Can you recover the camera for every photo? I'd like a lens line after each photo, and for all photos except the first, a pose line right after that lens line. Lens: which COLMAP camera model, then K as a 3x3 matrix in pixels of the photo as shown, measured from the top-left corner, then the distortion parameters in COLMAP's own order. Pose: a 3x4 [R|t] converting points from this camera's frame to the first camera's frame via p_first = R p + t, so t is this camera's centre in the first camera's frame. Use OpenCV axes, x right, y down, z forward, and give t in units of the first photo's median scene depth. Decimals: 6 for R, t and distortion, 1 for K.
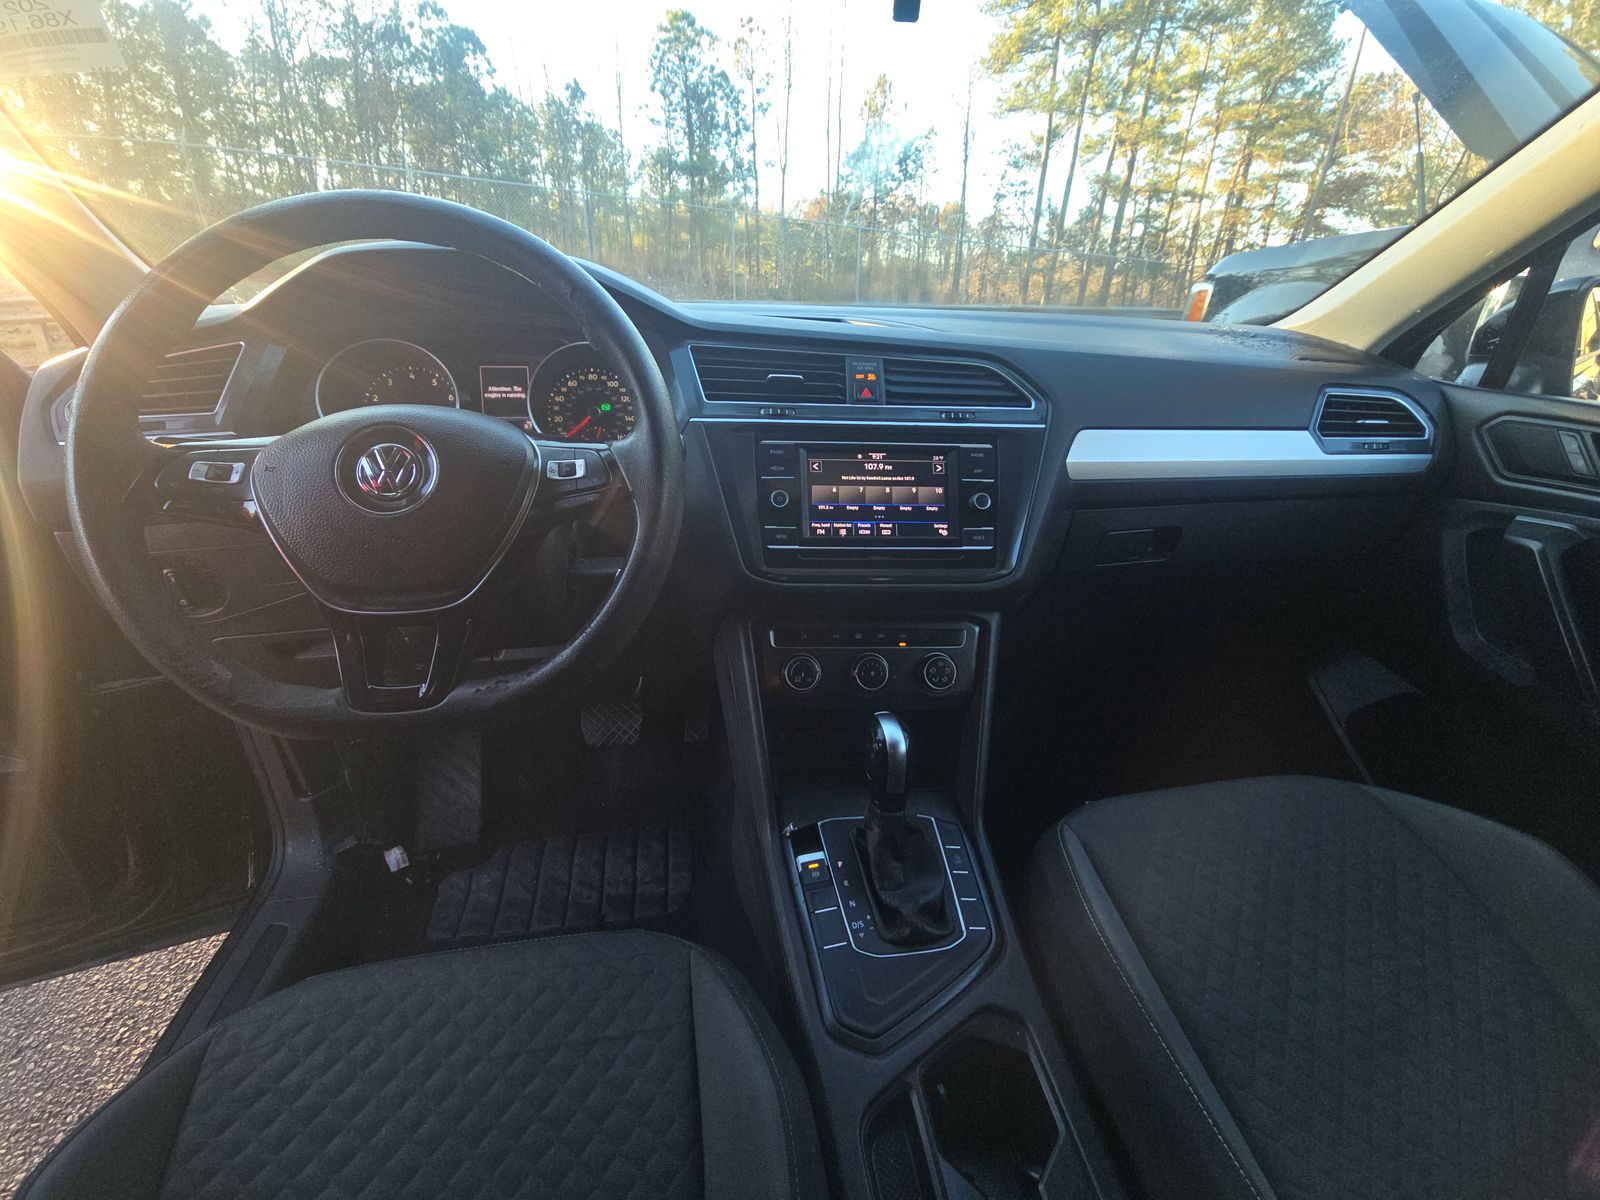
lens RADIAL K [[628.2, 0, 800.0], [0, 628.2, 600.0], [0, 0, 1]] dist [0.000083, -0.000131]
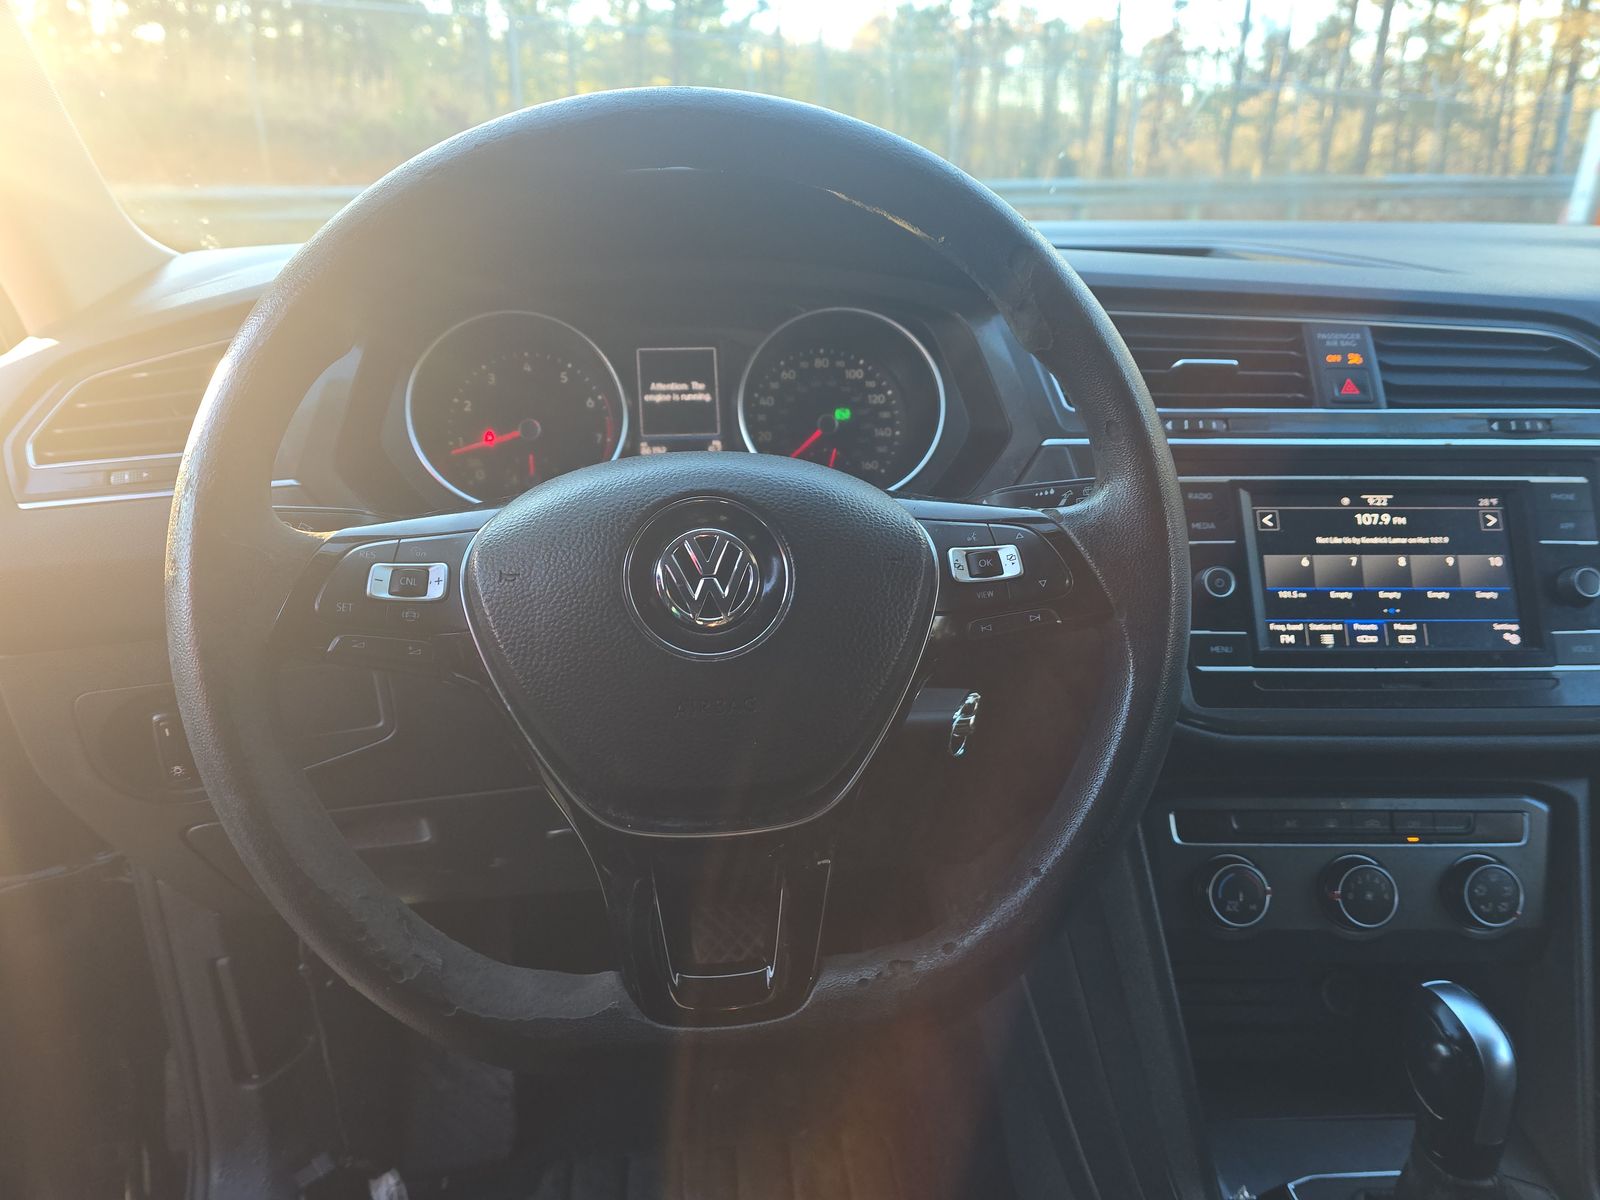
lens RADIAL K [[1057.5, 0, 800.0], [0, 1057.5, 600.0], [0, 0, 1]] dist [0.041589, -0.048477]
pose [[0.998786, -0.005401, -0.048955, -0.341332], [0.002020, 0.997625, -0.068848, -0.078145], [0.049210, 0.068666, 0.996425, 0.045063]]
